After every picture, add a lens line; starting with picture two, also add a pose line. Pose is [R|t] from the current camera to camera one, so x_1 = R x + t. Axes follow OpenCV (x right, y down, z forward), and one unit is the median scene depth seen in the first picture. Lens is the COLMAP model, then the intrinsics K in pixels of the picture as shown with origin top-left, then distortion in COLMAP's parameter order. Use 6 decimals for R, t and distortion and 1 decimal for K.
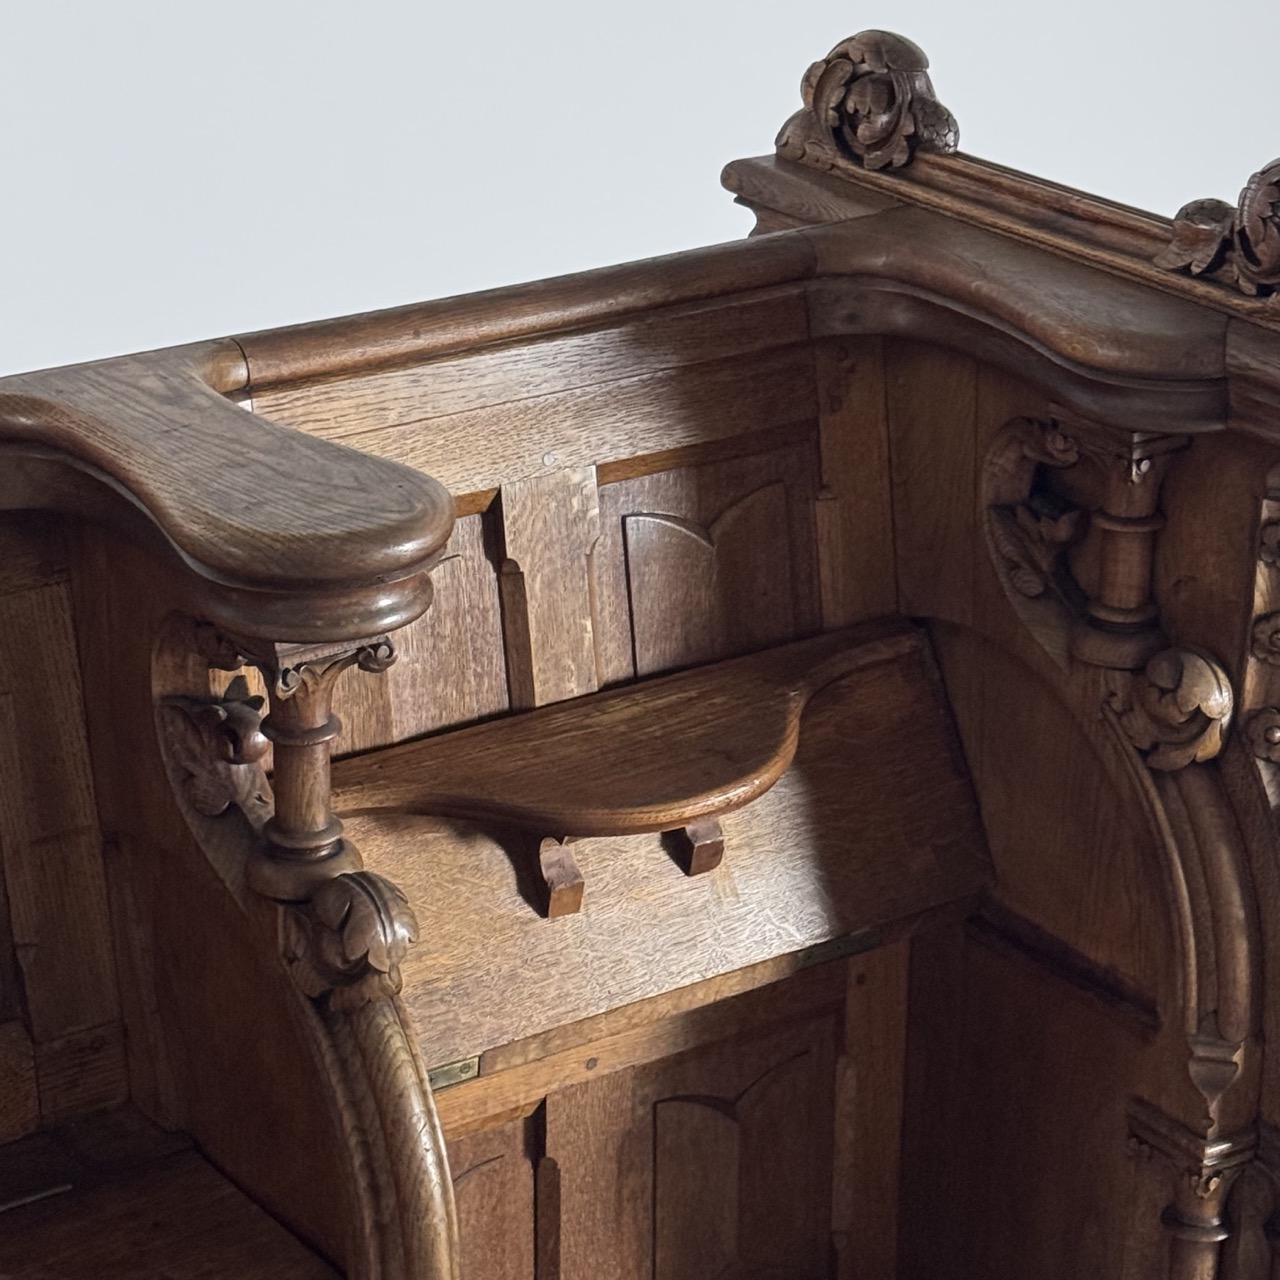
lens RADIAL K [[3709.4, 0, 651.5], [0, 3709.4, 617.2], [0, 0, 1]] dist [0.124821, 0.000000]
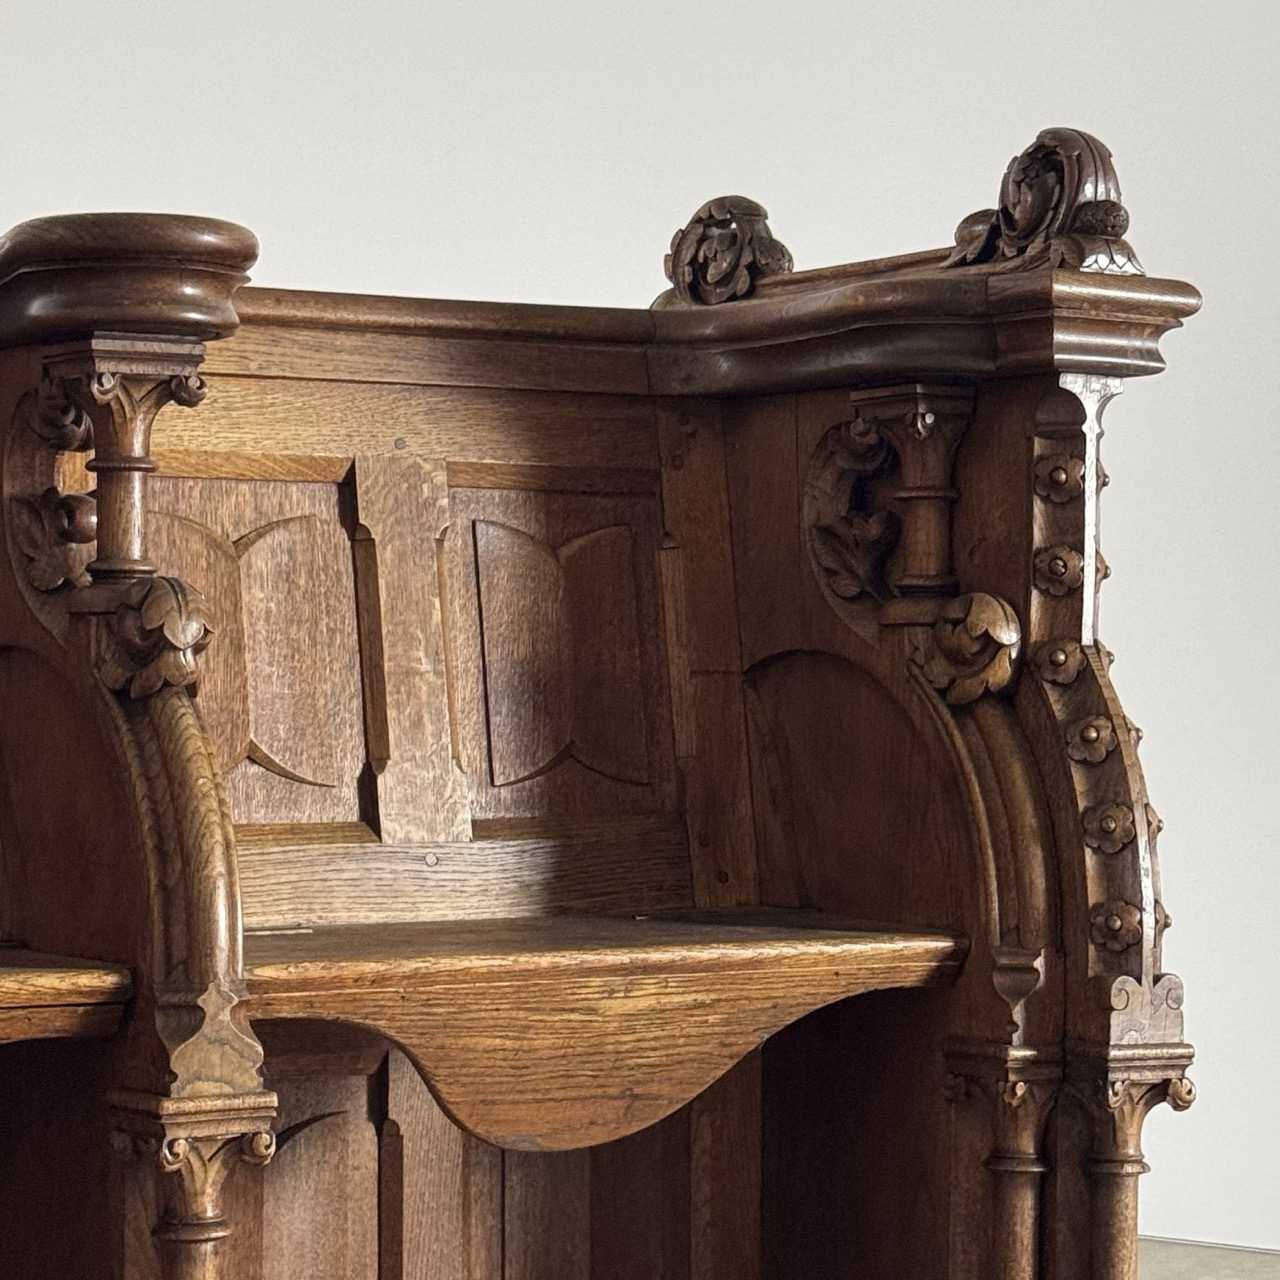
lens RADIAL K [[3709.4, 0, 648.1], [0, 3709.4, 639.1], [0, 0, 1]] dist [0.124821, 0.000000]
pose [[0.998016, -0.012004, -0.061801, 0.114454], [-0.012557, 0.923969, -0.382262, 0.436312], [0.061691, 0.382279, 0.921985, -0.001262]]
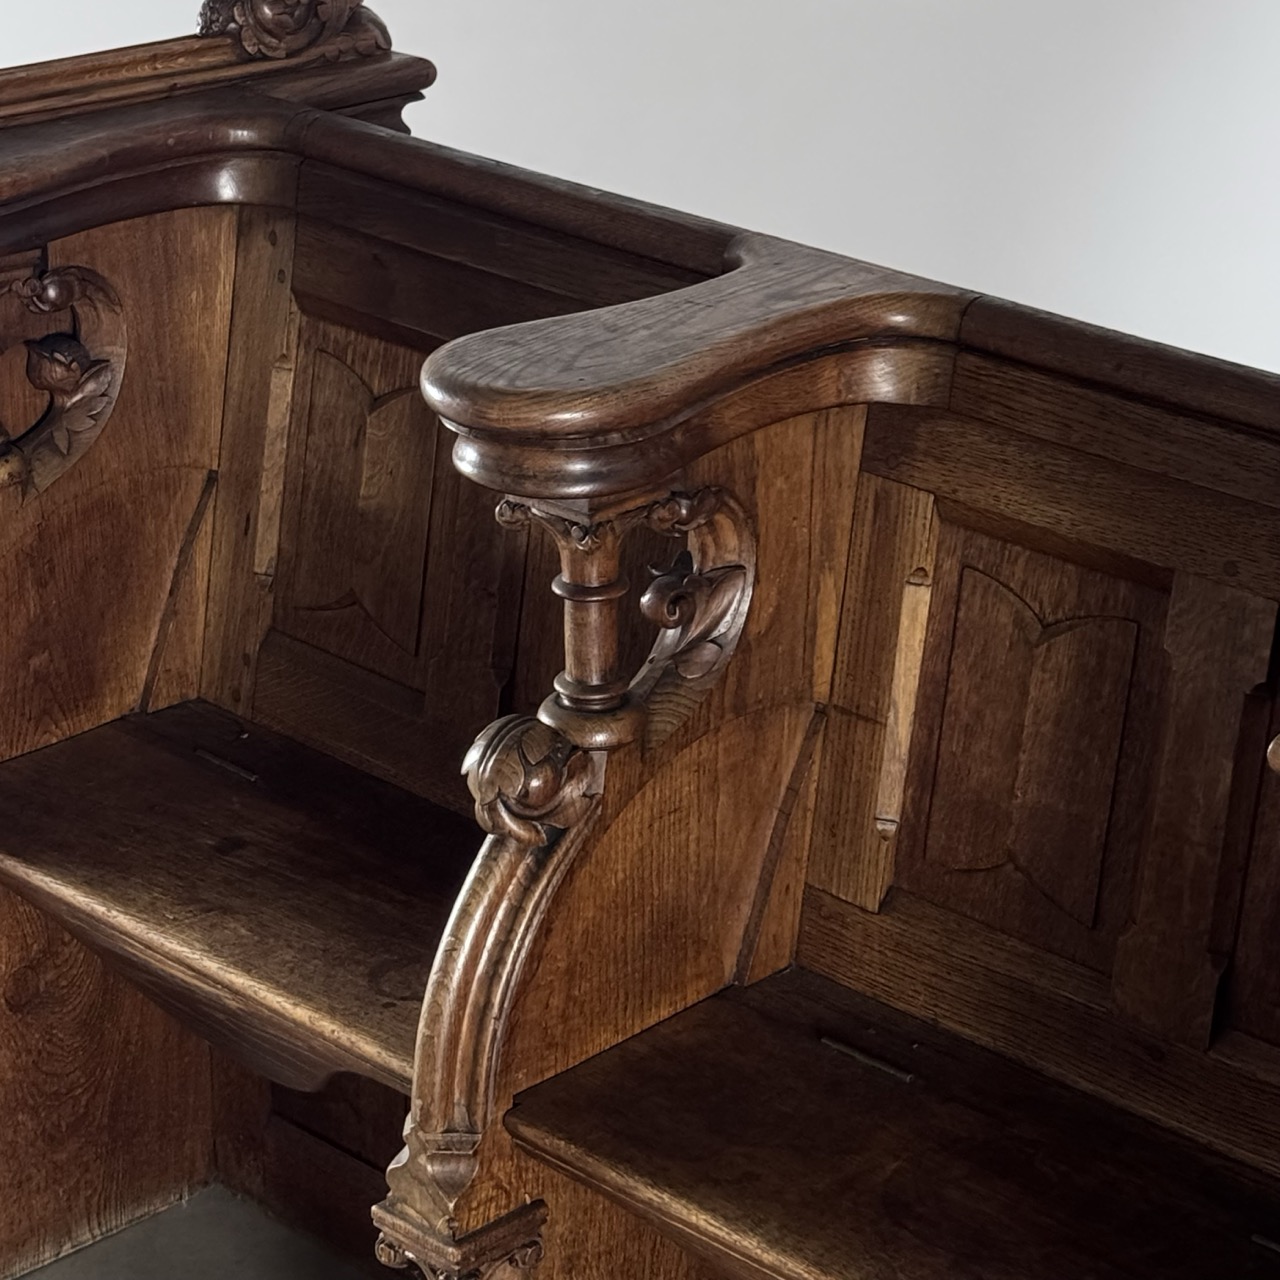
lens RADIAL K [[3709.4, 0, 638.9], [0, 3709.4, 628.4], [0, 0, 1]] dist [0.124821, 0.000000]
pose [[0.167398, 0.359763, -0.917904, 0.772846], [-0.364992, 0.887502, 0.281283, -0.229125], [0.915838, 0.287942, 0.279877, 0.622988]]
